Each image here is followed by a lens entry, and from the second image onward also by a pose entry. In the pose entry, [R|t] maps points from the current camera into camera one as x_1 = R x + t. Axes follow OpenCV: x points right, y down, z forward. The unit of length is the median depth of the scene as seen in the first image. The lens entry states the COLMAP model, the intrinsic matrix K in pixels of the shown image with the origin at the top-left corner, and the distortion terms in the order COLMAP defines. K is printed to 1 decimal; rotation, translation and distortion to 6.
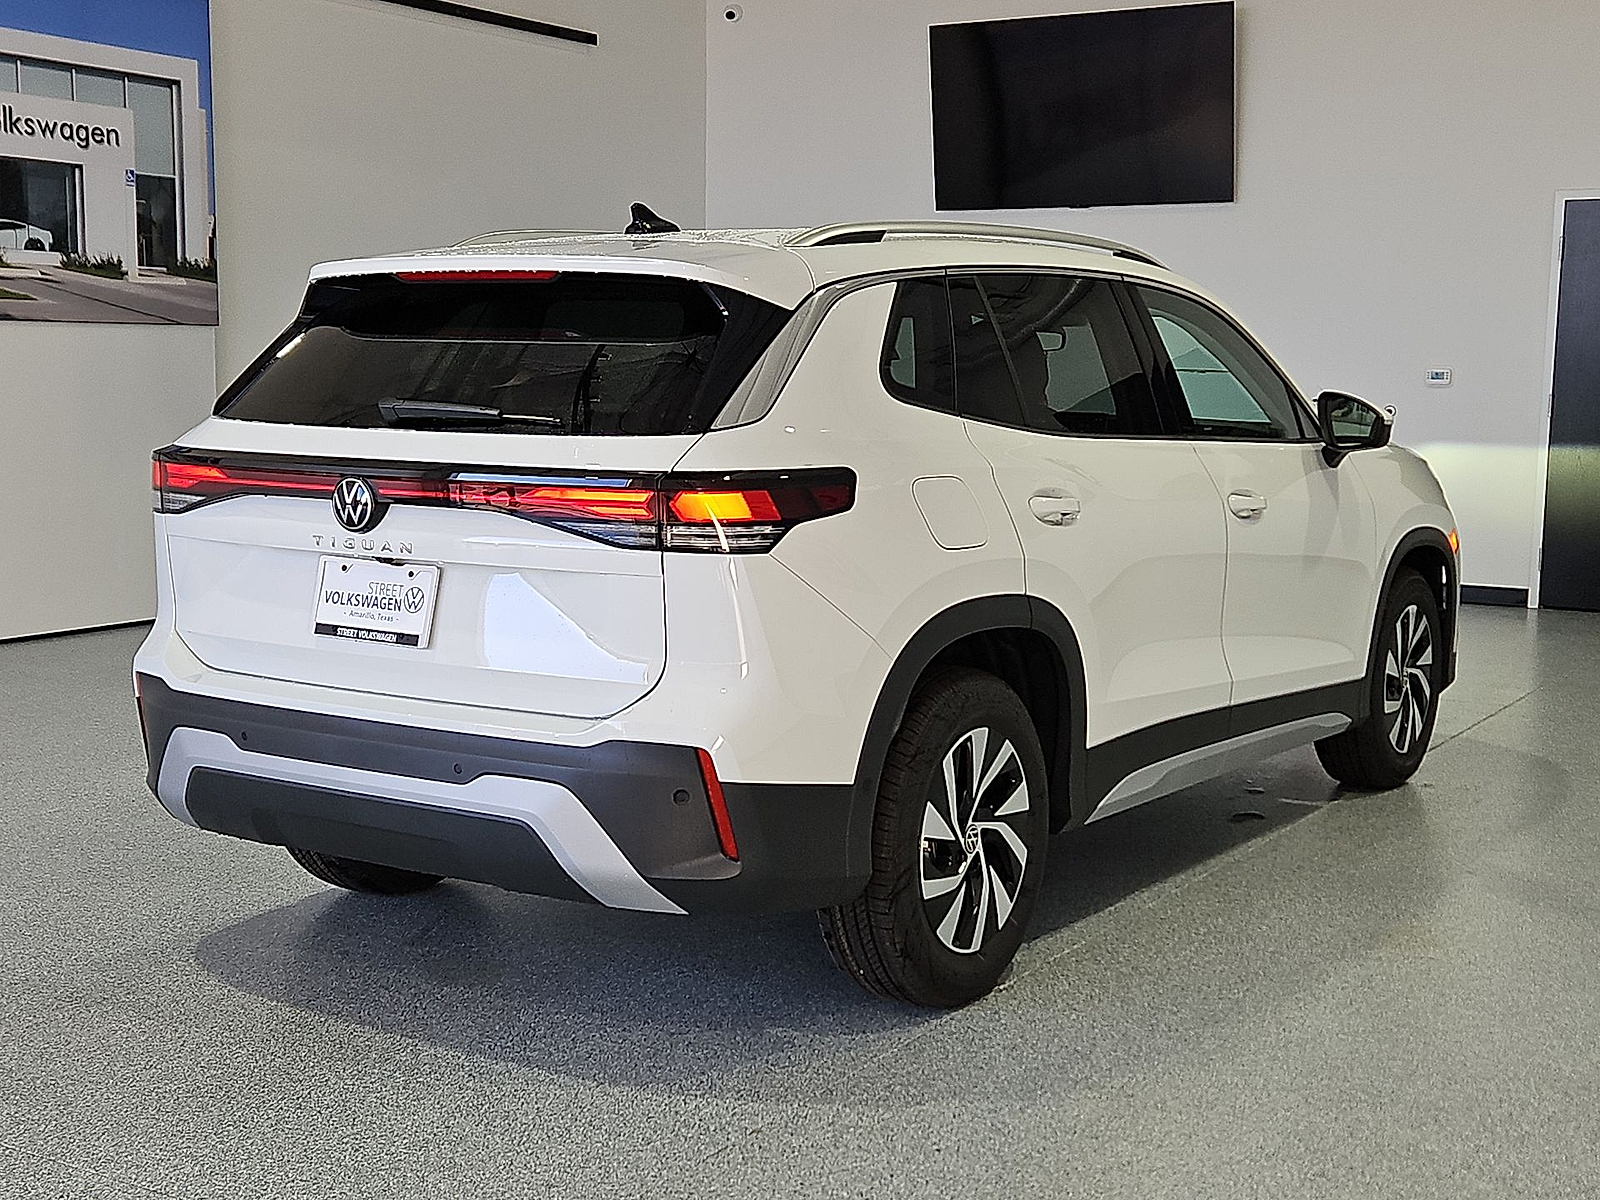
lens RADIAL K [[2129.1, 0, 799.7], [0, 2129.1, 606.6], [0, 0, 1]] dist [0.113941, 0.000000]
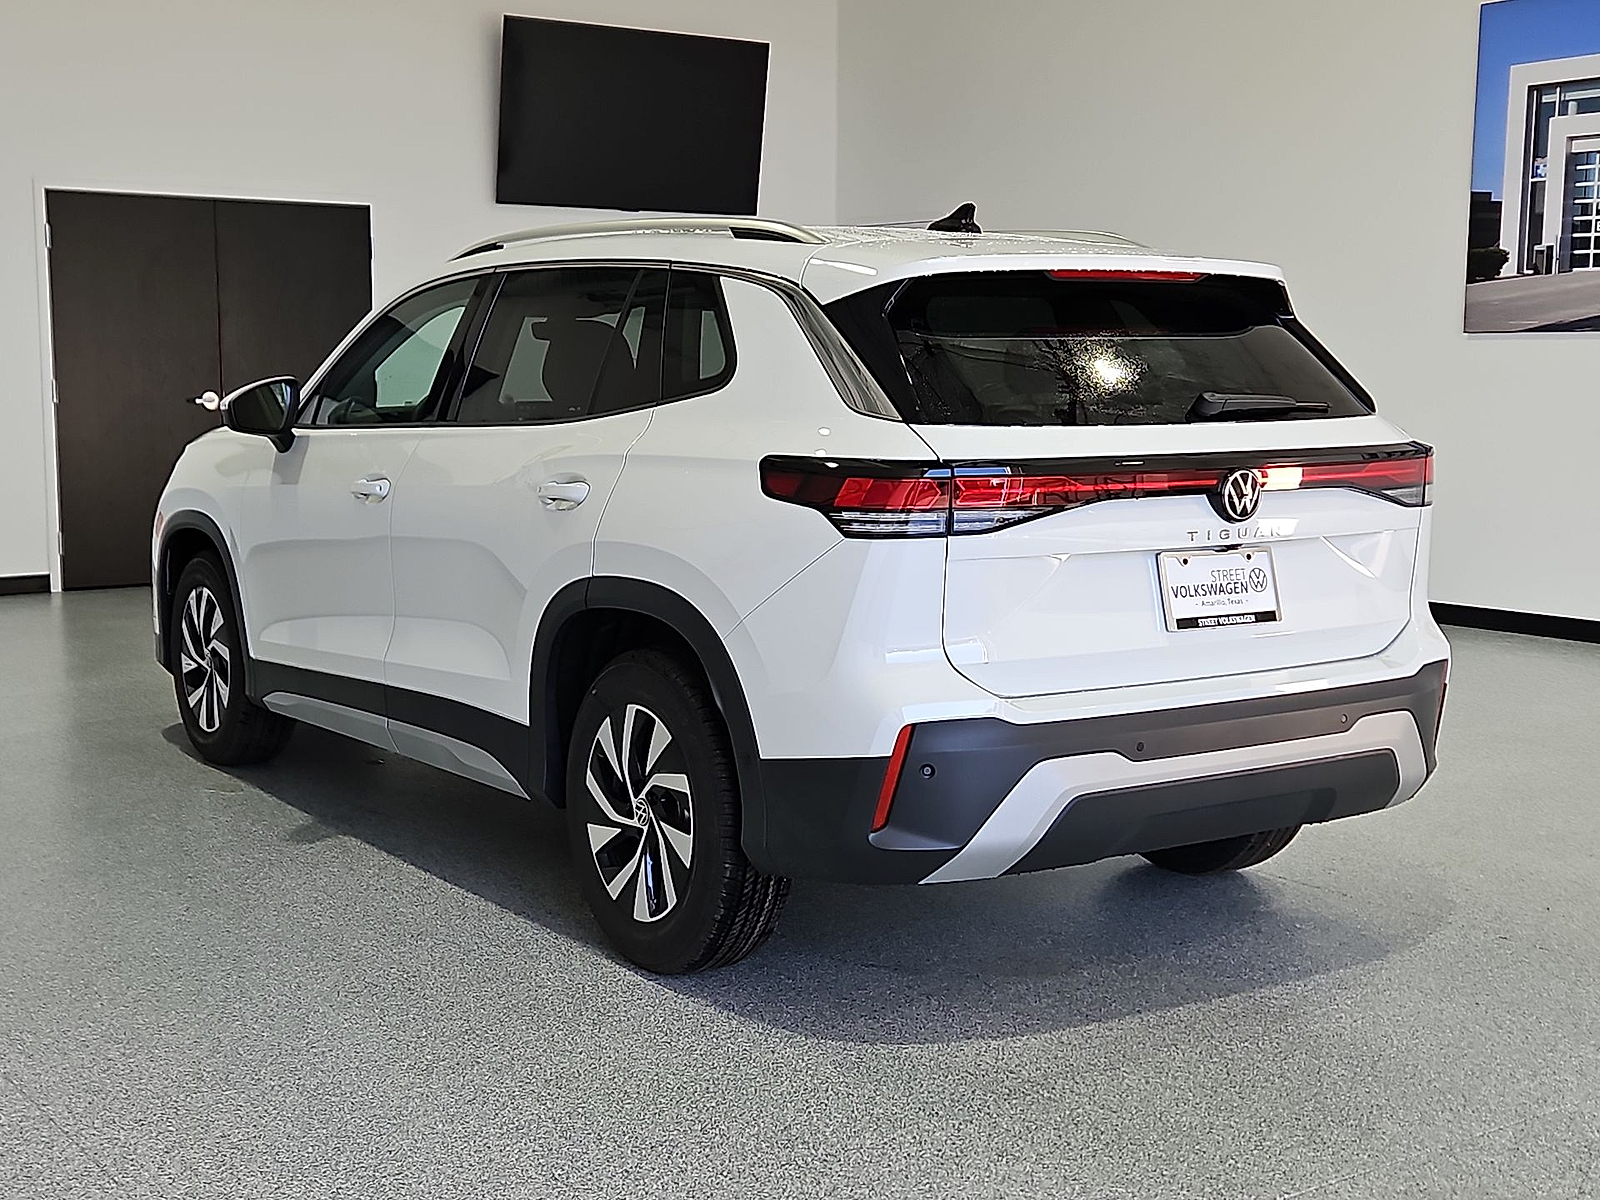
lens RADIAL K [[2129.1, 0, 803.9], [0, 2129.1, 598.3], [0, 0, 1]] dist [0.113941, 0.000000]
pose [[0.373546, -0.119310, 0.919907, -1.237424], [0.114205, 0.990065, 0.082034, -0.106550], [-0.920554, 0.074414, 0.383461, 0.788495]]
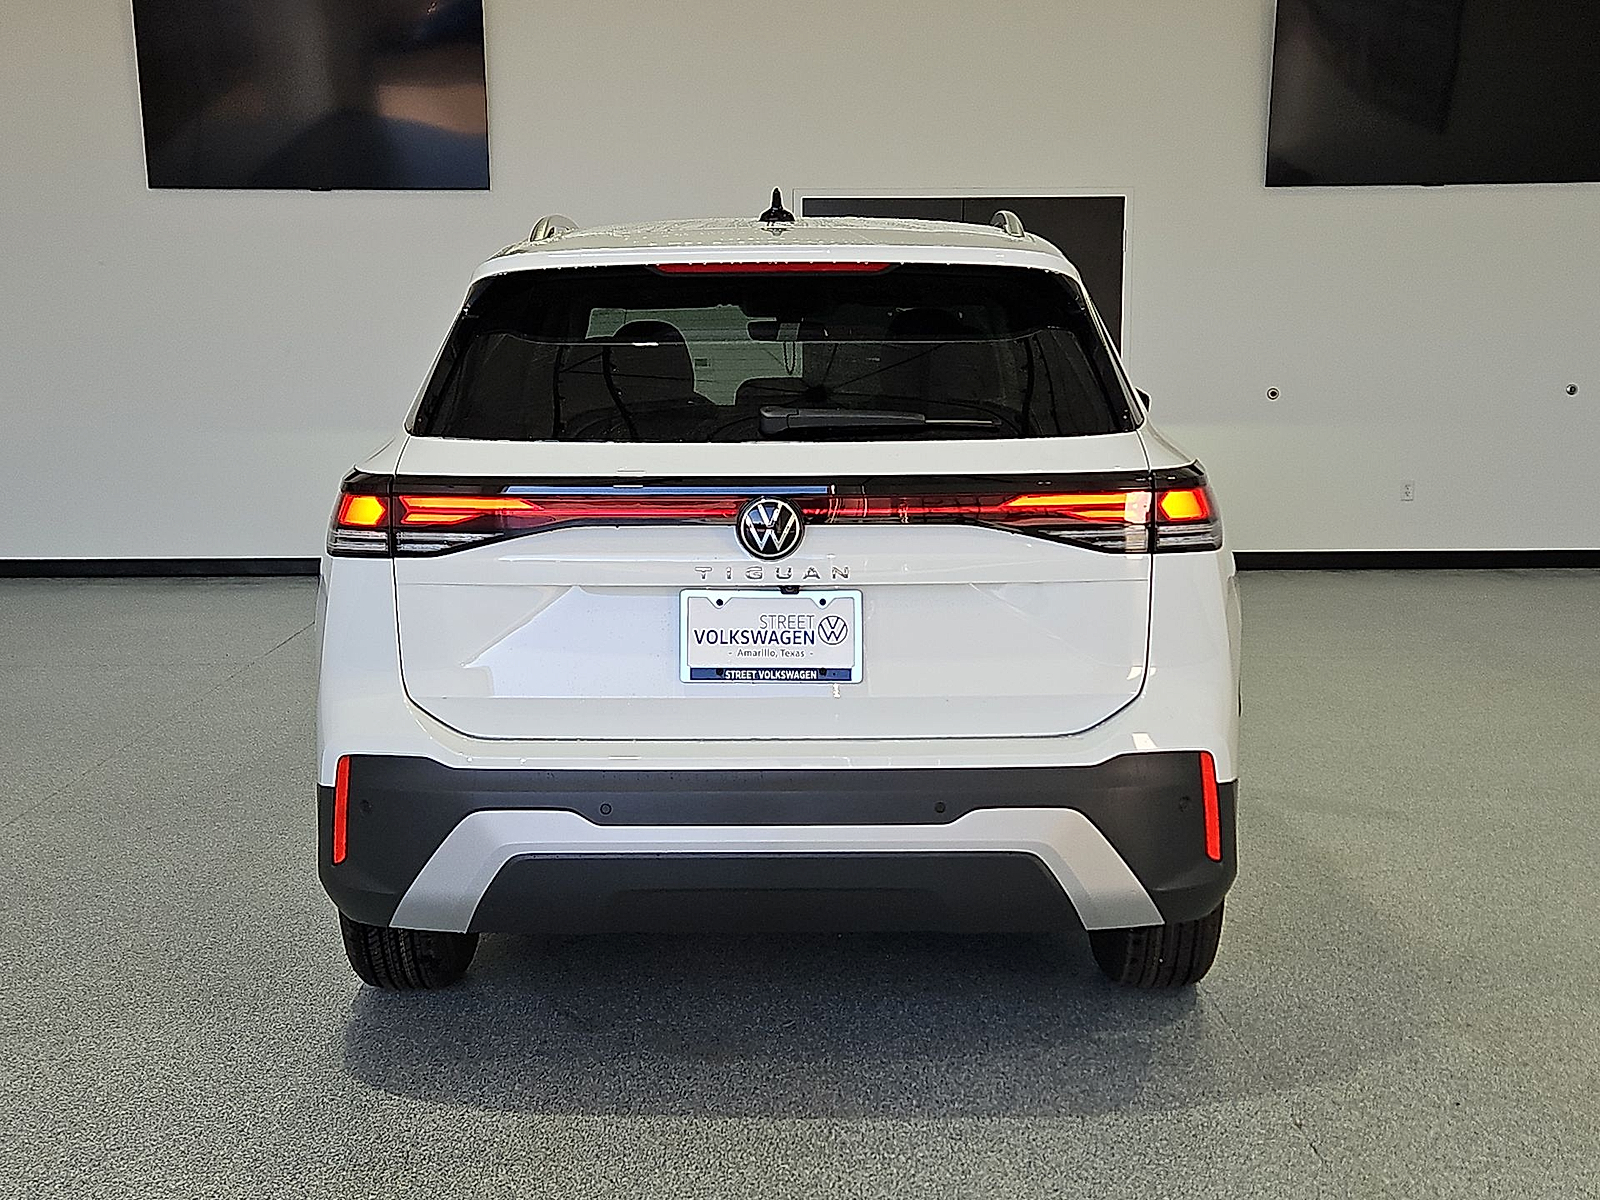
lens RADIAL K [[2129.1, 0, 789.9], [0, 2129.1, 605.2], [0, 0, 1]] dist [0.113941, 0.000000]
pose [[0.839732, -0.084736, 0.536349, -0.666343], [0.080997, 0.996245, 0.030582, -0.041794], [-0.536927, 0.017762, 0.843442, 0.250877]]
